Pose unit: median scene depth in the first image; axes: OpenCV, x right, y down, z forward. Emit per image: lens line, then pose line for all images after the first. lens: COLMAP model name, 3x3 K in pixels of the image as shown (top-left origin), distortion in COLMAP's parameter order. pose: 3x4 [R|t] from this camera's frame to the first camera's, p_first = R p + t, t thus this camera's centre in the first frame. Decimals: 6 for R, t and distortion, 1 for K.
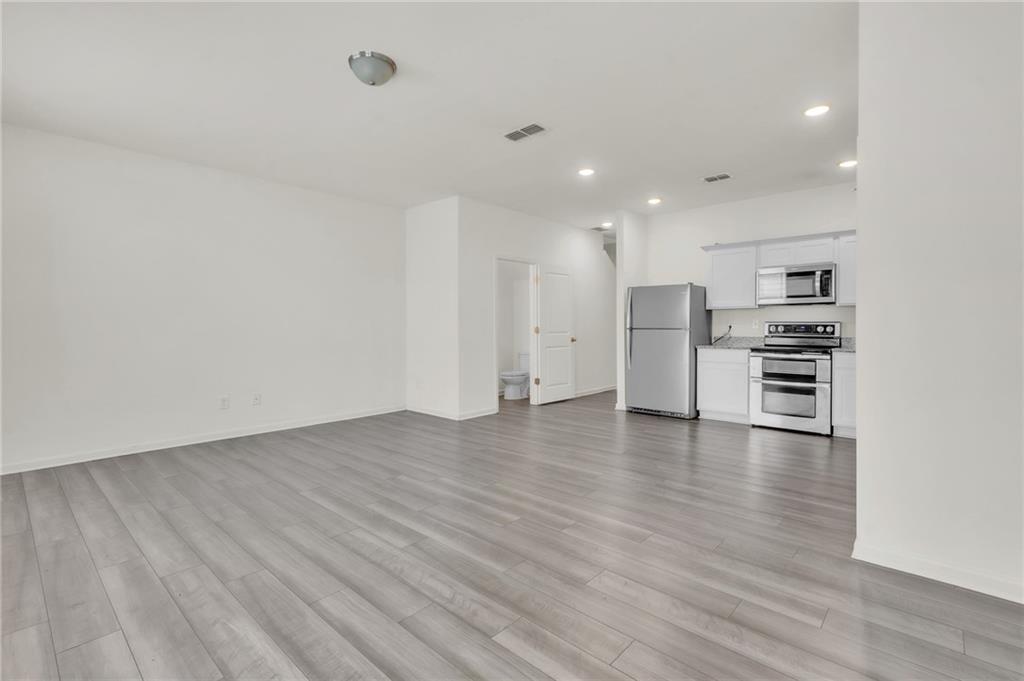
lens RADIAL K [[452.9, 0, 506.7], [0, 452.9, 351.8], [0, 0, 1]] dist [-0.000464, -0.000134]
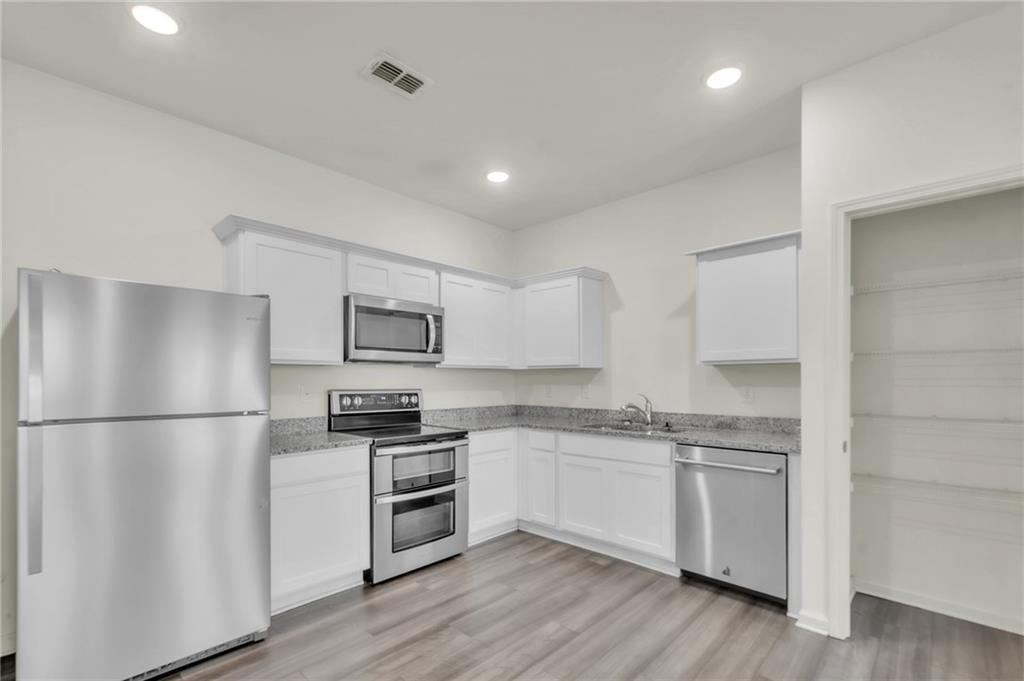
lens RADIAL K [[464.2, 0, 512.9], [0, 464.2, 378.1], [0, 0, 1]] dist [-0.000657, -0.000077]
pose [[0.023510, 0.005928, 0.999706, 0.002444], [0.054226, 0.998503, -0.007196, -0.068654], [-0.998252, 0.054379, 0.023153, 0.820590]]
